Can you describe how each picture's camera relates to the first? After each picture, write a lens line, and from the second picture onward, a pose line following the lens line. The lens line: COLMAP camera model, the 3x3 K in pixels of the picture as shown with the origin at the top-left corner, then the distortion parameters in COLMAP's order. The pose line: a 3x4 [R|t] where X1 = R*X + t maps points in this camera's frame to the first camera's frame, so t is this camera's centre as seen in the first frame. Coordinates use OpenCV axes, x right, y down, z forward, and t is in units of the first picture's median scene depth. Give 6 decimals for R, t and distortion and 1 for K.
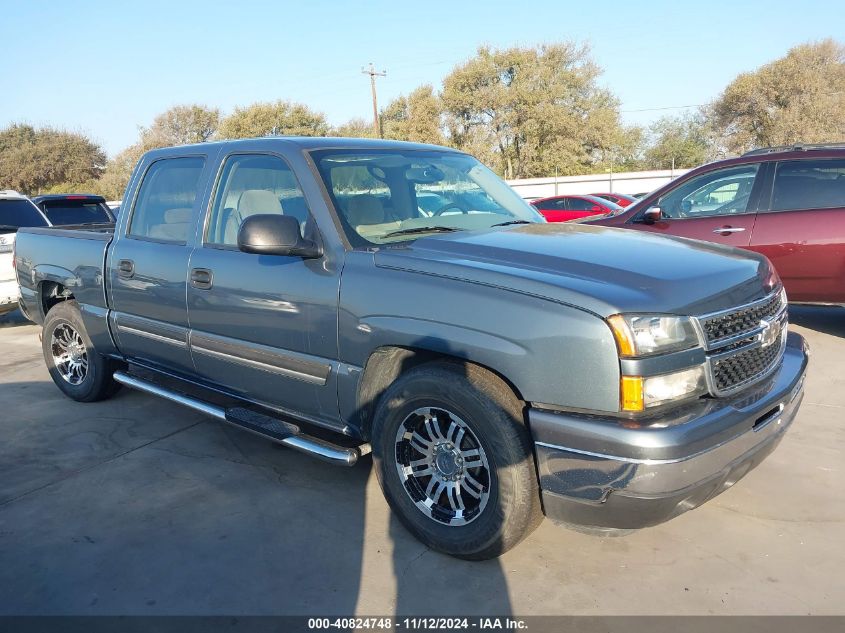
lens RADIAL K [[669.6, 0, 422.5], [0, 669.6, 316.5], [0, 0, 1]] dist [0.052916, -0.073634]
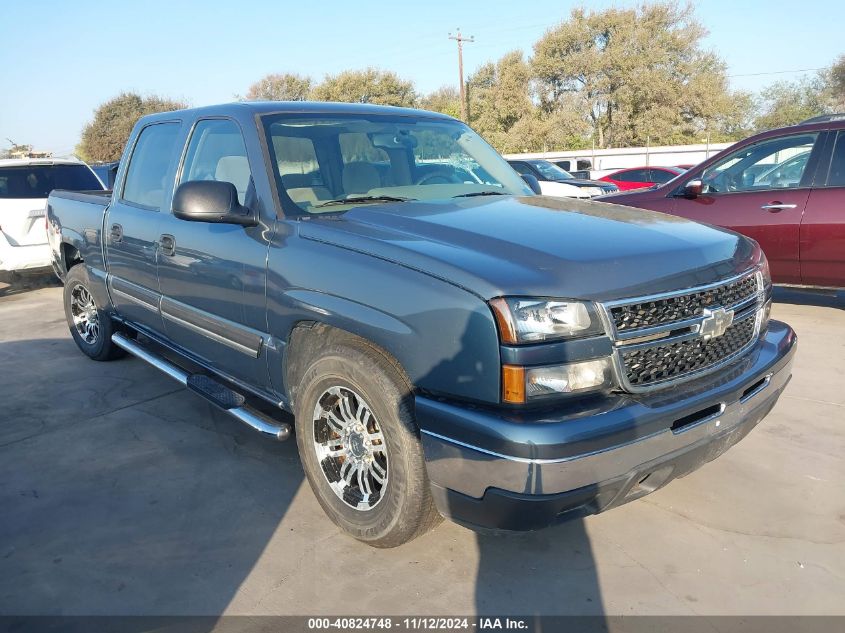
lens RADIAL K [[672.9, 0, 426.4], [0, 672.9, 317.6], [0, 0, 1]] dist [0.012448, 0.002313]
pose [[0.989825, 0.041091, -0.136225, 0.139924], [-0.035018, 0.998296, 0.046679, -0.006131], [0.137911, -0.041434, 0.989578, 0.039538]]
